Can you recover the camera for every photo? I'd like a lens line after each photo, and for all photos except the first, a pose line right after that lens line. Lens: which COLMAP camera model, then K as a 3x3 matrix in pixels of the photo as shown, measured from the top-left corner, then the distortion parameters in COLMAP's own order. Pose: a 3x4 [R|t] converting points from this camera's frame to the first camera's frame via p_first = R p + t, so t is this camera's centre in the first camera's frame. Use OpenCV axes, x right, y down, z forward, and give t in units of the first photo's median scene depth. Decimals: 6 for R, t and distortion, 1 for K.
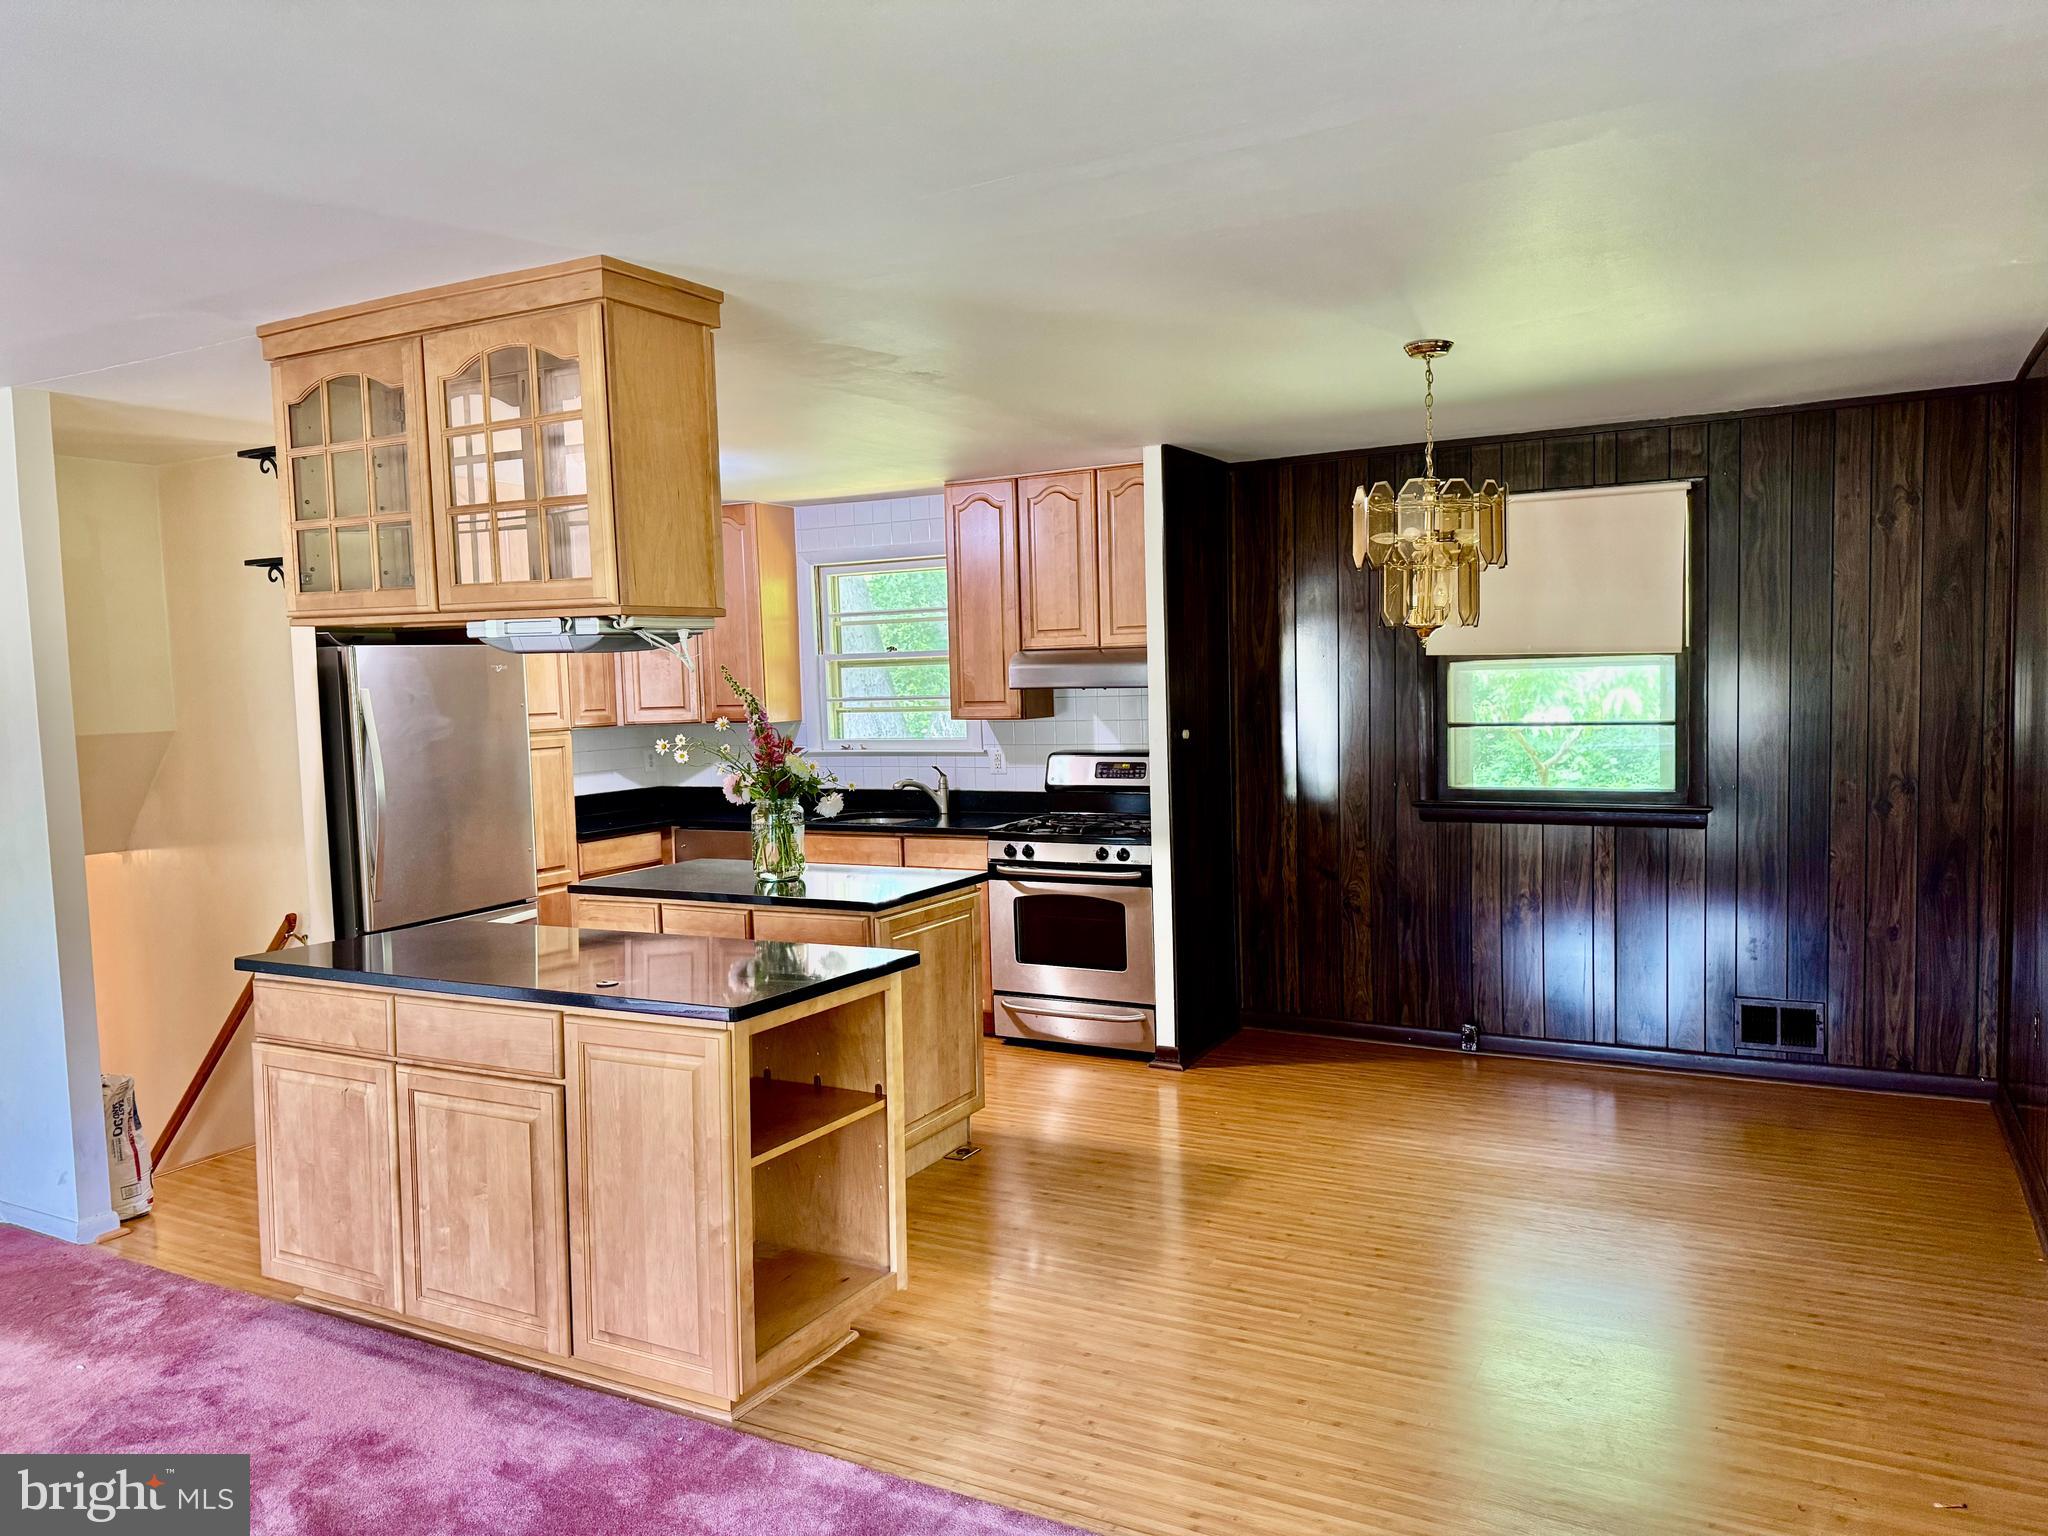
lens RADIAL K [[1434.5, 0, 1019.2], [0, 1434.5, 776.4], [0, 0, 1]] dist [0.105748, -0.161343]
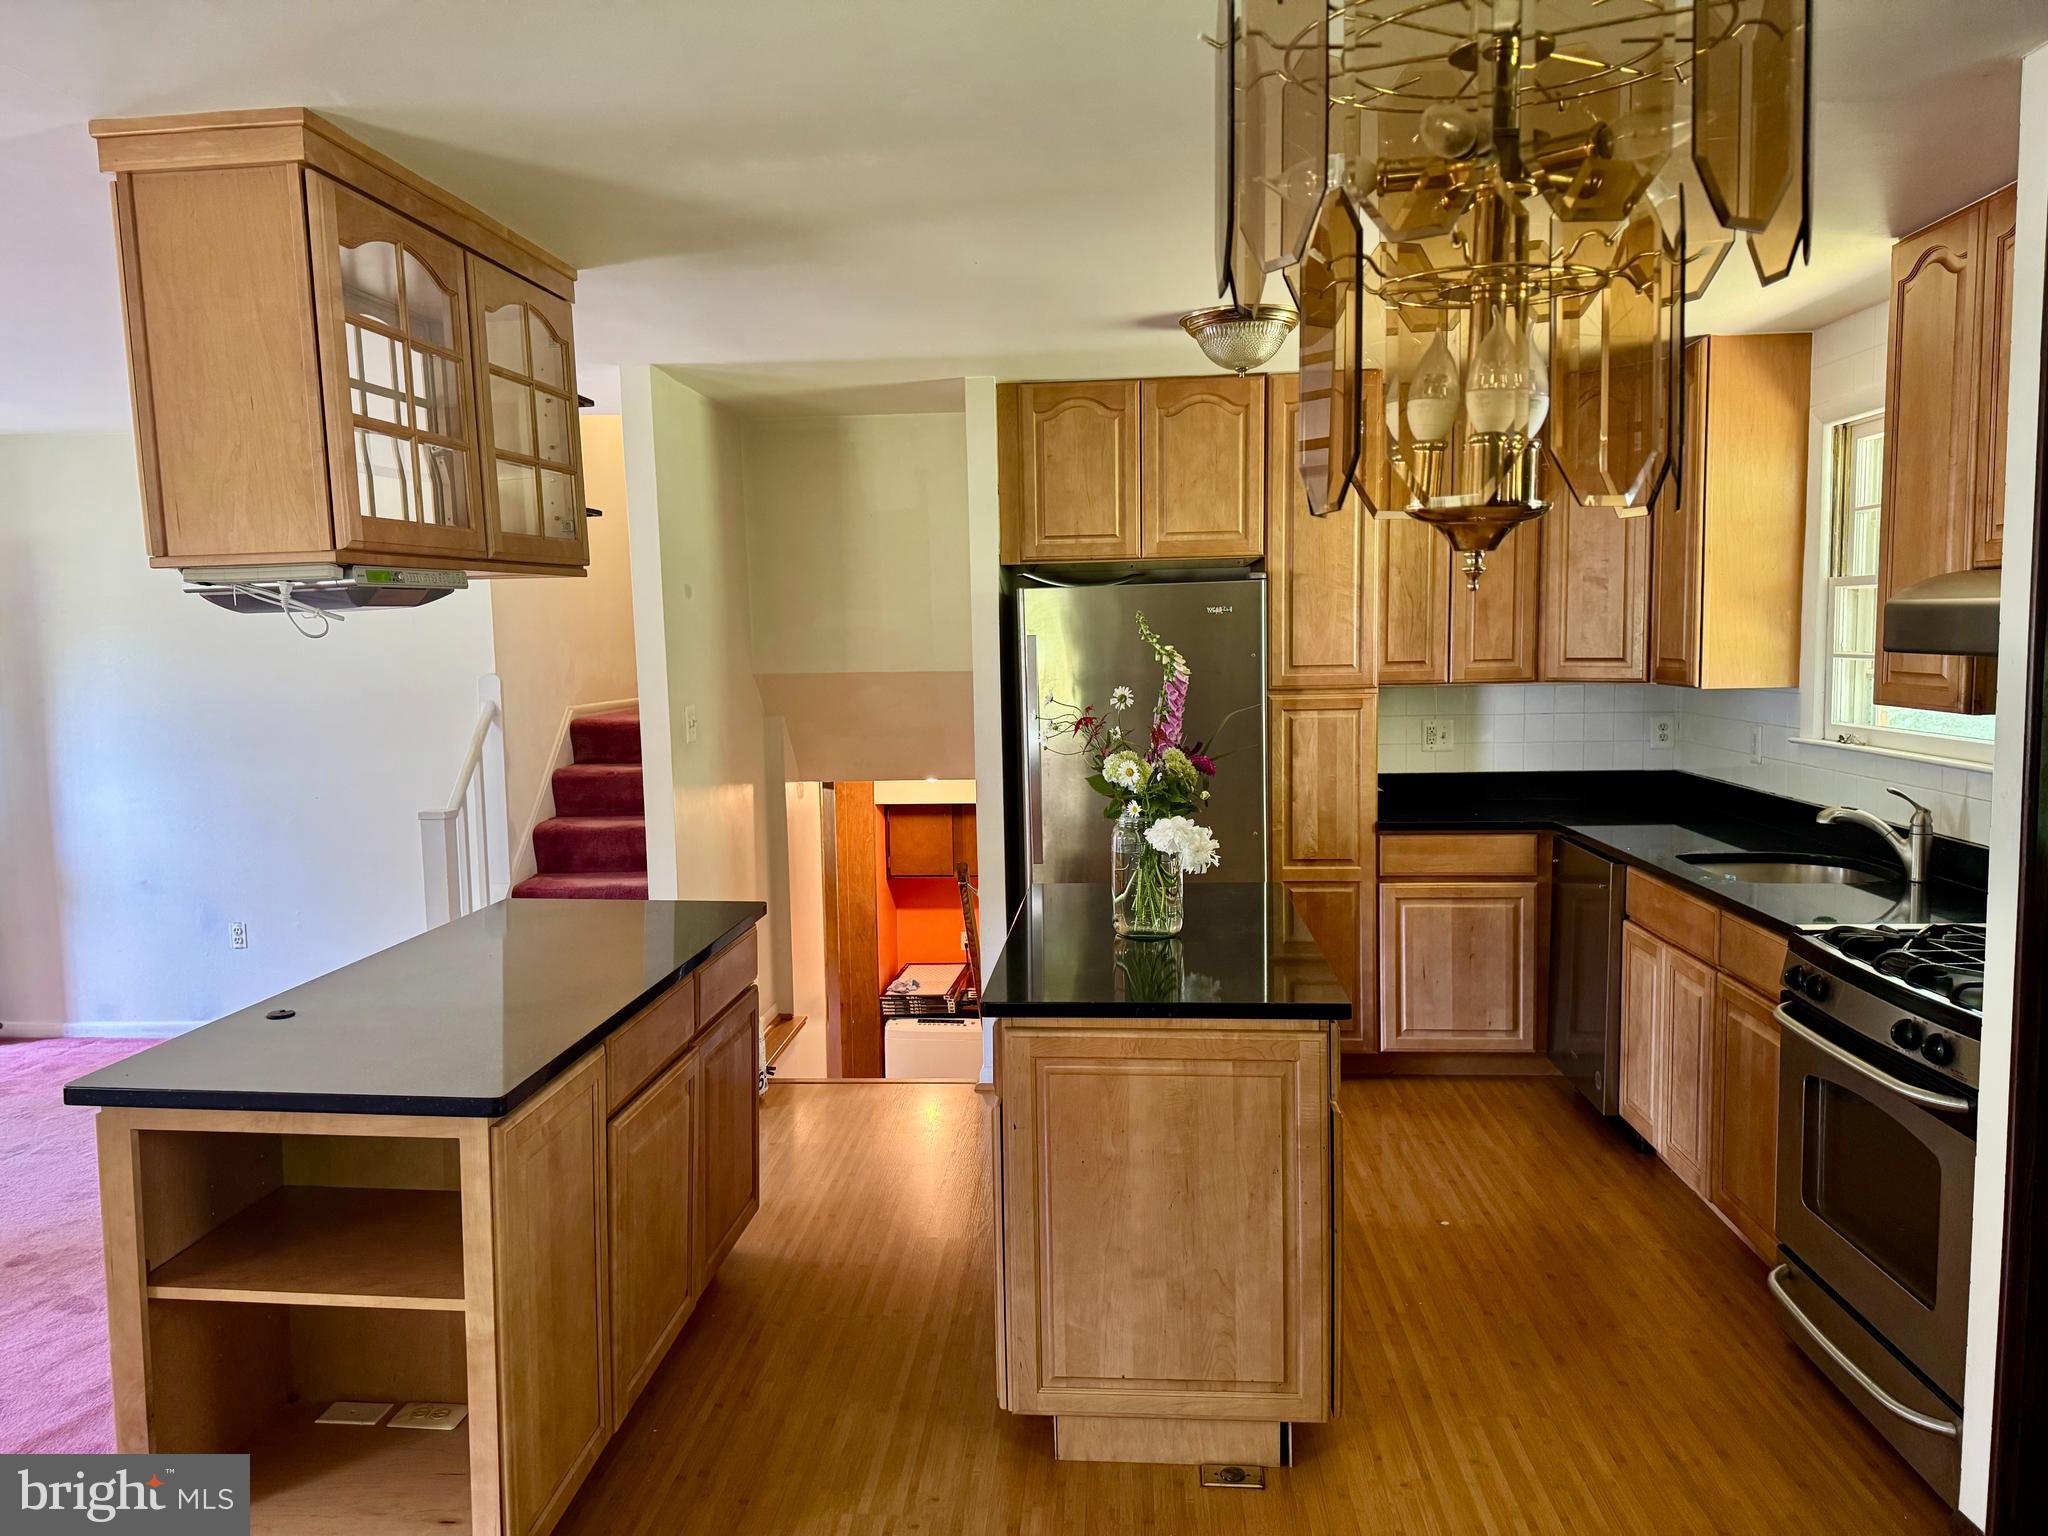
lens RADIAL K [[1434.5, 0, 1019.2], [0, 1434.5, 776.4], [0, 0, 1]] dist [0.105748, -0.161343]
pose [[0.408918, 0.109847, -0.905936, 0.327538], [-0.055951, 0.993879, 0.095255, -0.049468], [0.910854, 0.011737, 0.412561, 0.540335]]
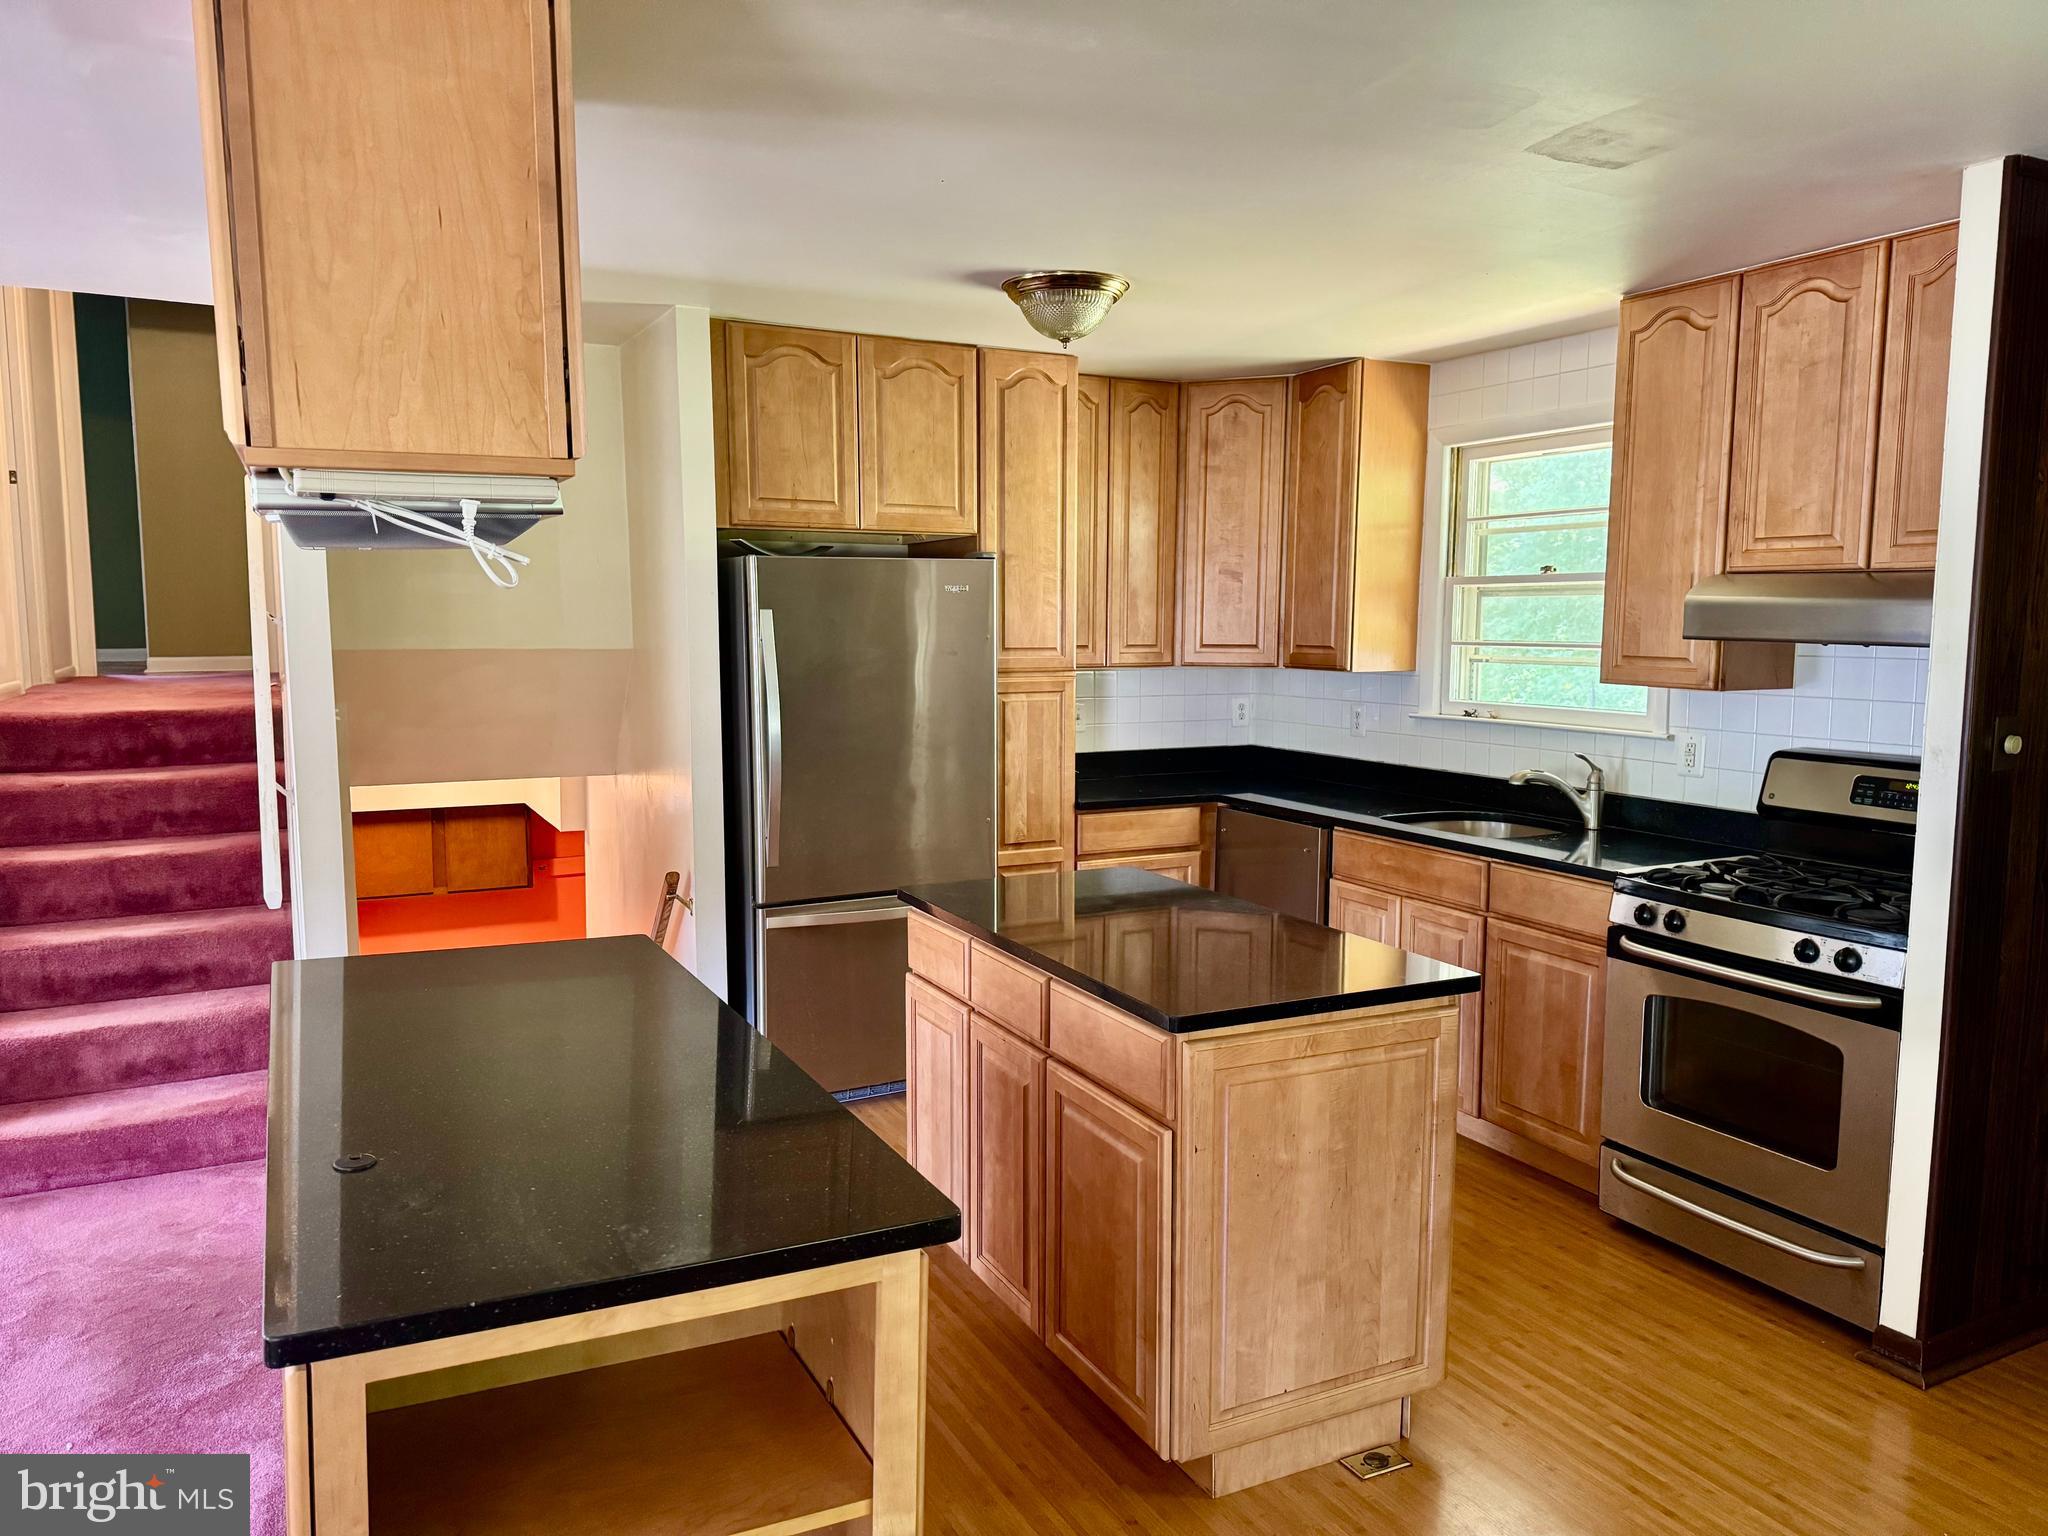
lens RADIAL K [[1434.5, 0, 1019.2], [0, 1434.5, 776.4], [0, 0, 1]] dist [0.105748, -0.161343]
pose [[0.823049, 0.096301, -0.559747, 0.109931], [-0.067634, 0.995126, 0.071757, -0.029665], [0.563929, -0.021202, 0.825551, 0.360991]]
